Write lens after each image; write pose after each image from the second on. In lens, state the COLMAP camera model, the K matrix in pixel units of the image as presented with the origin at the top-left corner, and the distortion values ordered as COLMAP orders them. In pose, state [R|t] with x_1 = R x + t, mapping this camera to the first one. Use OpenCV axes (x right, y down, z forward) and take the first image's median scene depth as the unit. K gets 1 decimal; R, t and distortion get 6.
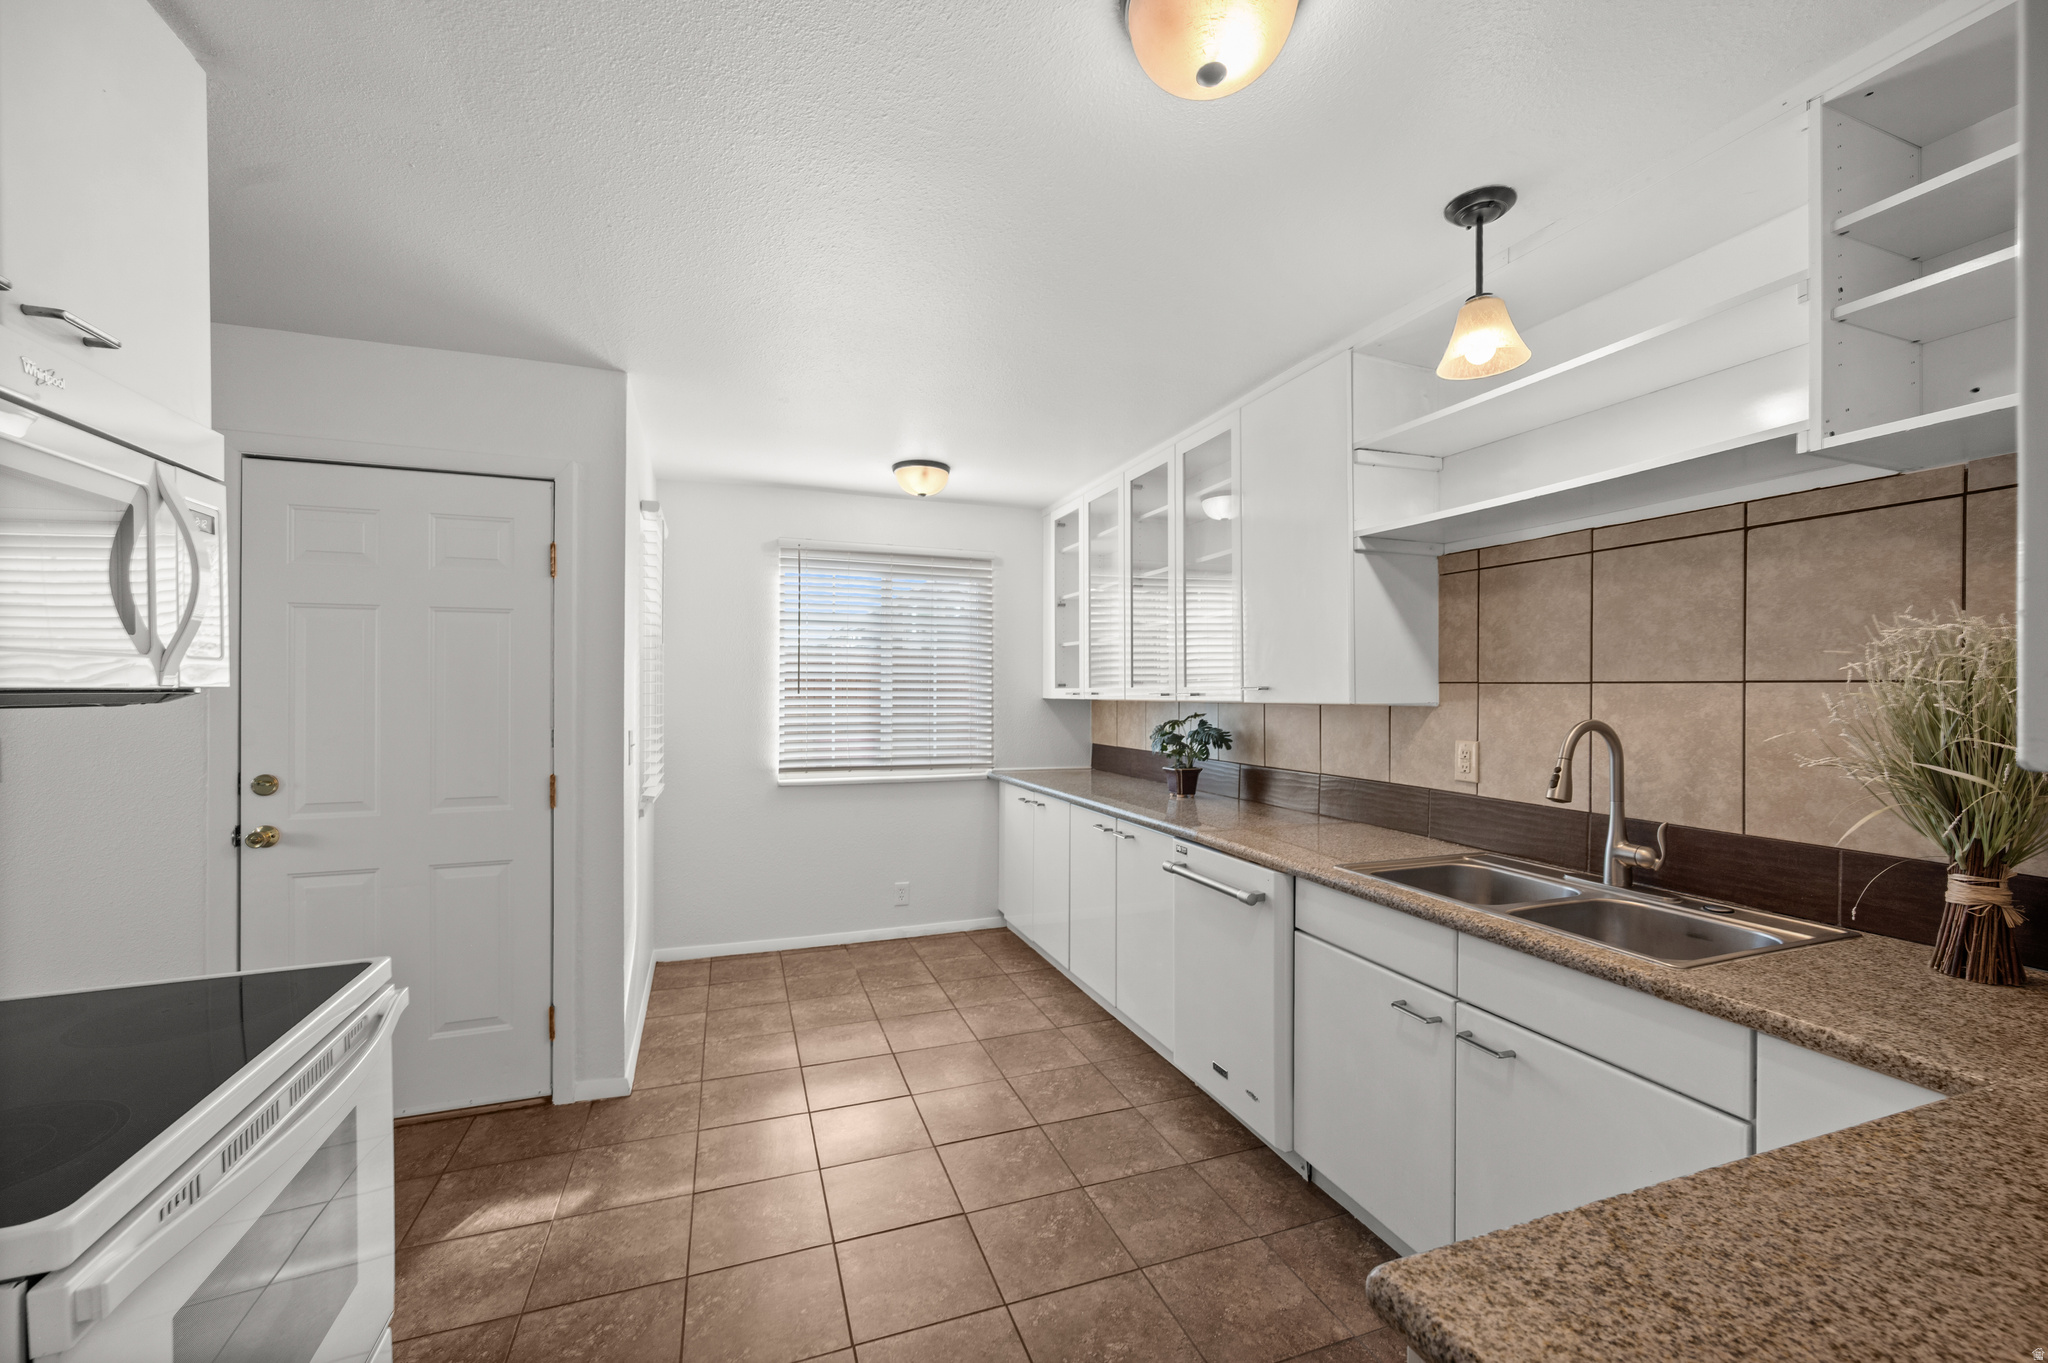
lens RADIAL K [[816.9, 0, 1032.1], [0, 816.9, 686.8], [0, 0, 1]] dist [0.000317, 0.000044]
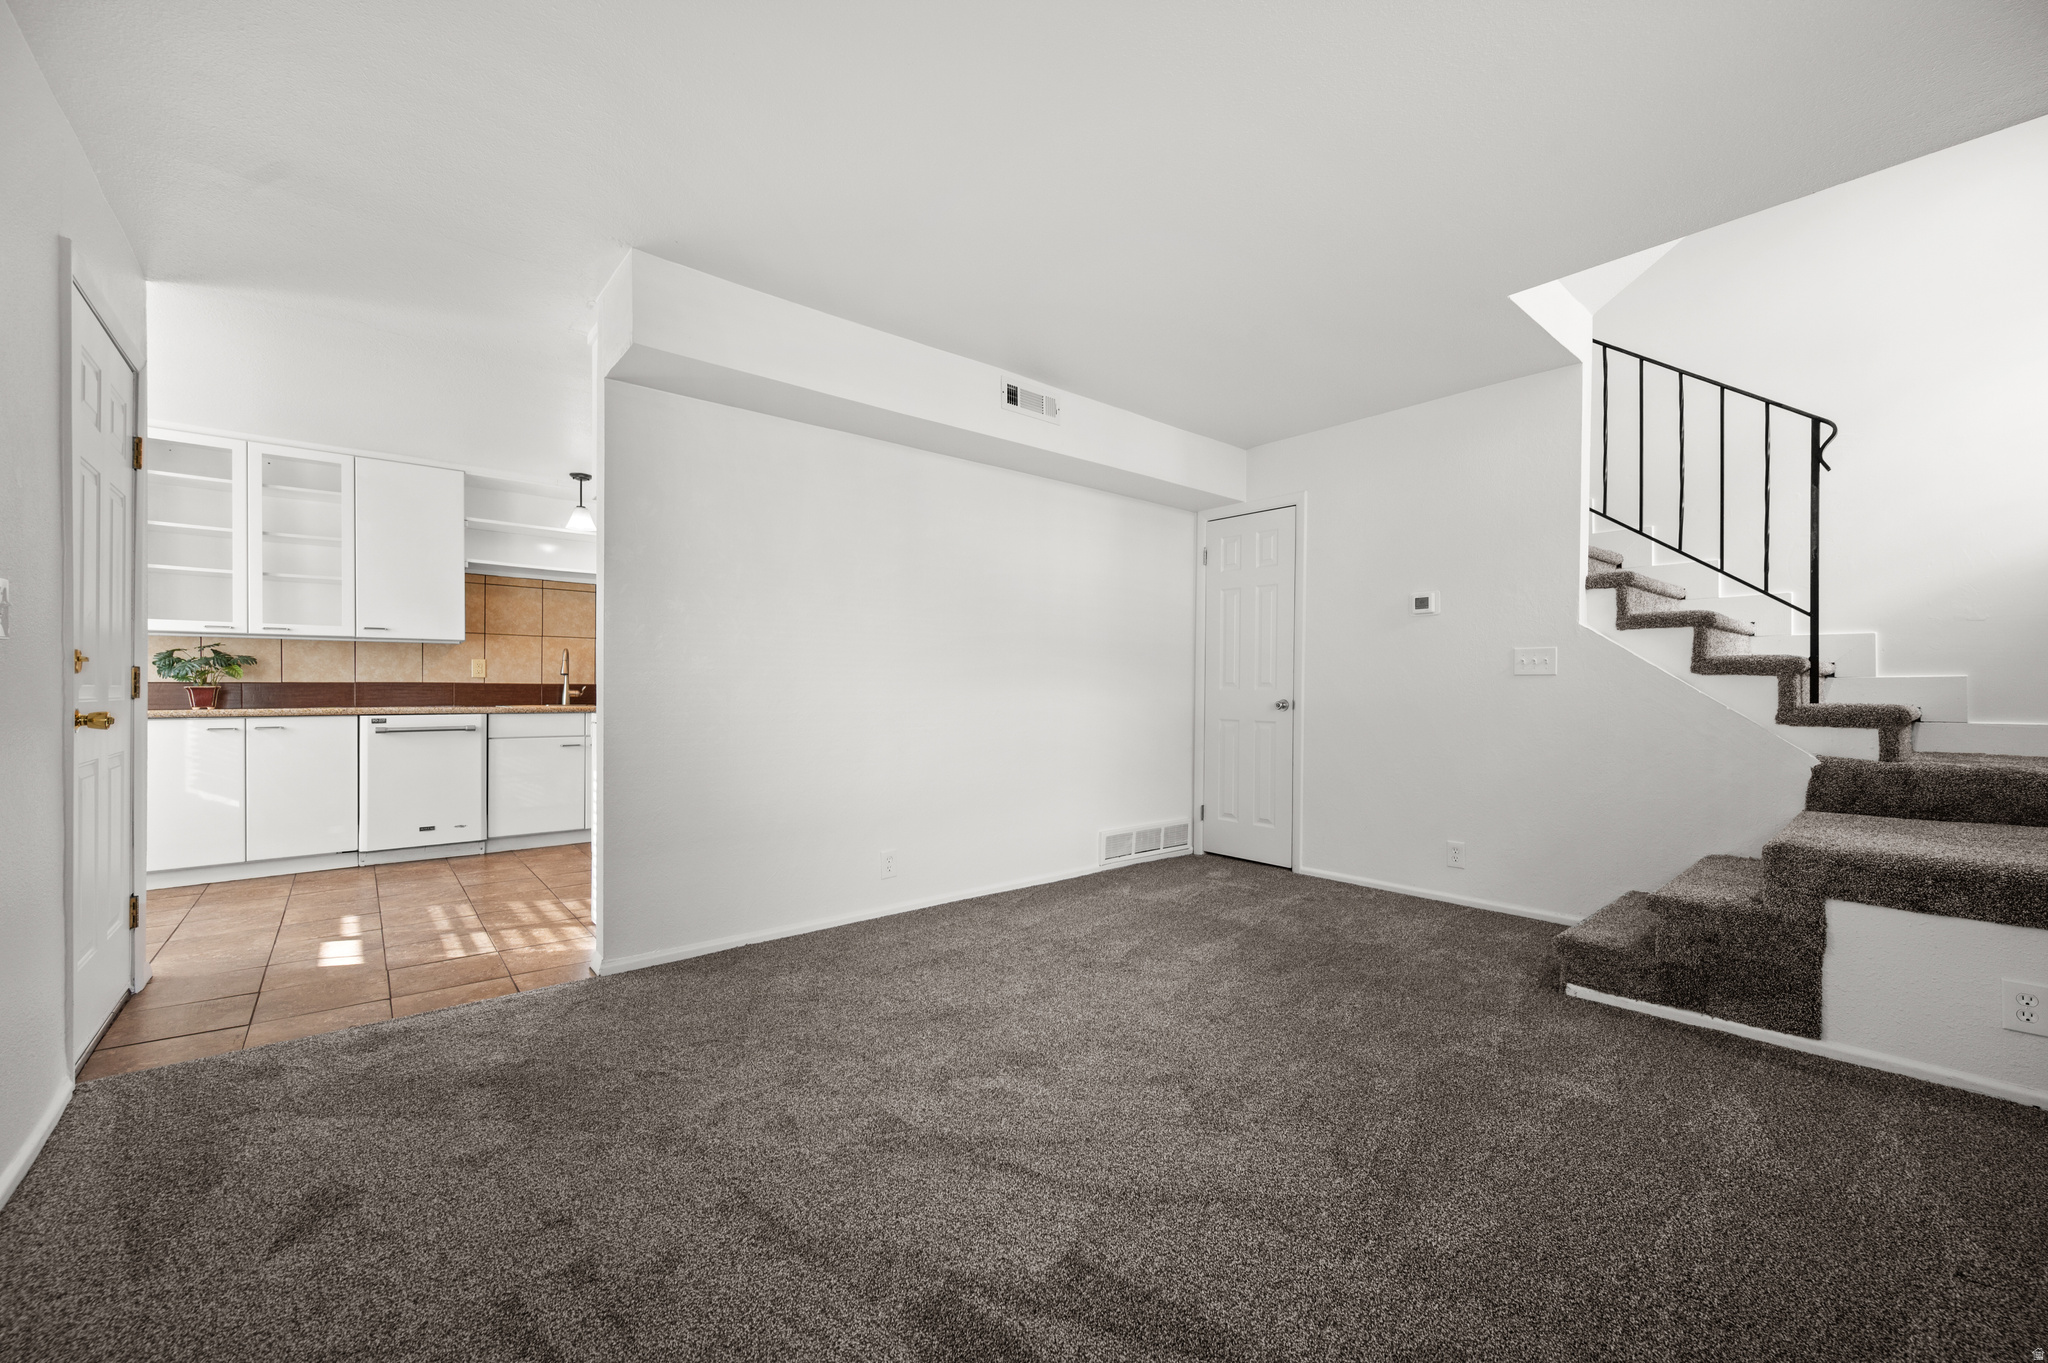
lens RADIAL K [[800.5, 0, 1028.9], [0, 800.5, 684.6], [0, 0, 1]] dist [0.000104, -0.000053]
pose [[-0.336950, -0.002740, 0.941519, -2.365891], [-0.010278, 0.999947, -0.000768, 0.141828], [-0.941466, -0.009936, -0.336960, 0.368280]]
